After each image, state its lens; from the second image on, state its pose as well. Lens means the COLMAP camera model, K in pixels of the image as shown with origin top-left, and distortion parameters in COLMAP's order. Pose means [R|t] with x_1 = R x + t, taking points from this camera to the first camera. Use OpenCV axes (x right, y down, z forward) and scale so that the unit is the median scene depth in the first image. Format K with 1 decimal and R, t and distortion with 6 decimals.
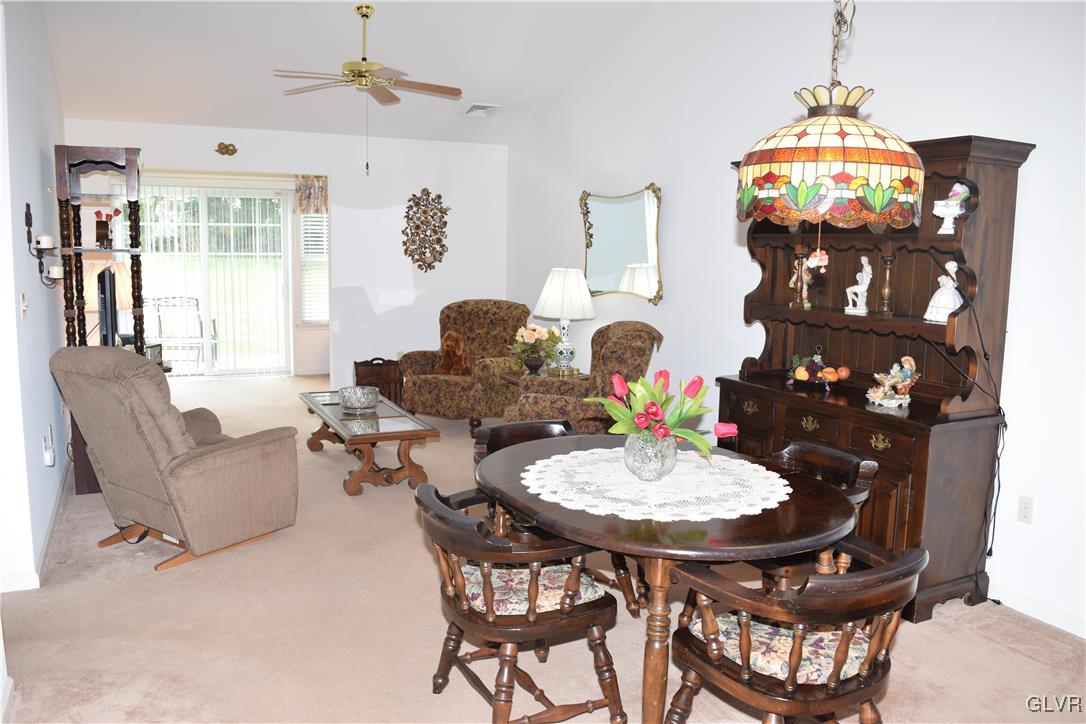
lens RADIAL K [[865.2, 0, 541.1], [0, 865.2, 362.9], [0, 0, 1]] dist [-0.072122, -0.003946]
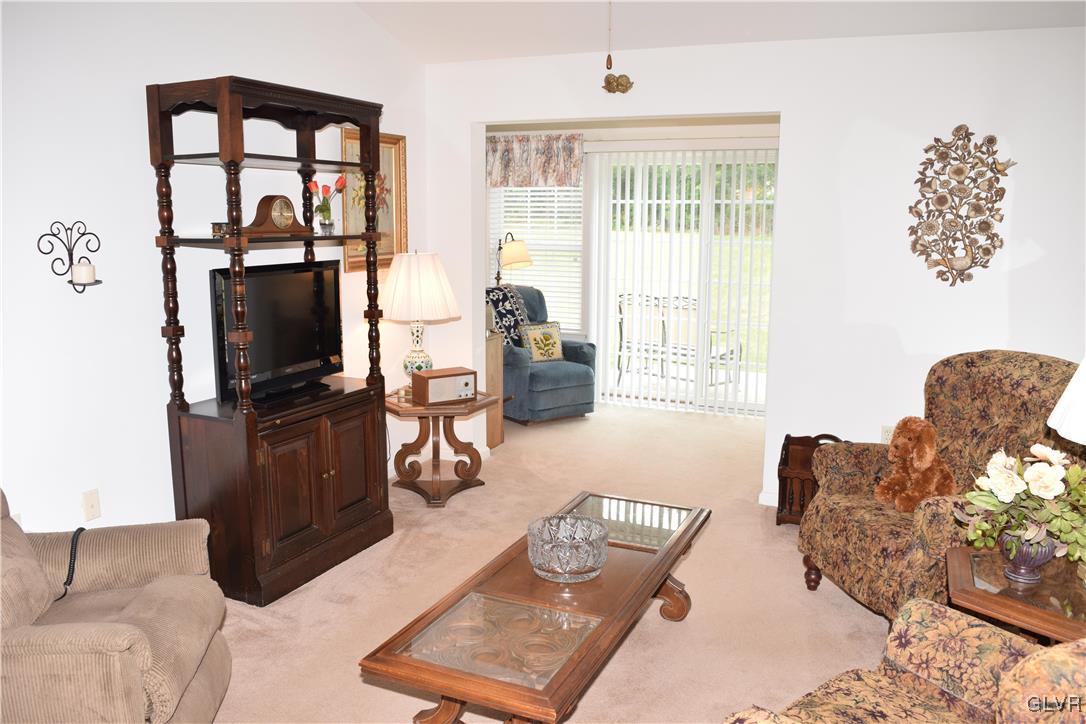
lens RADIAL K [[865.2, 0, 543.9], [0, 865.2, 361.9], [0, 0, 1]] dist [-0.072122, -0.003946]
pose [[0.647269, 0.114526, -0.753609, 0.102768], [-0.100970, 0.992819, 0.064156, -0.068041], [0.755545, 0.034566, 0.654184, 0.480679]]
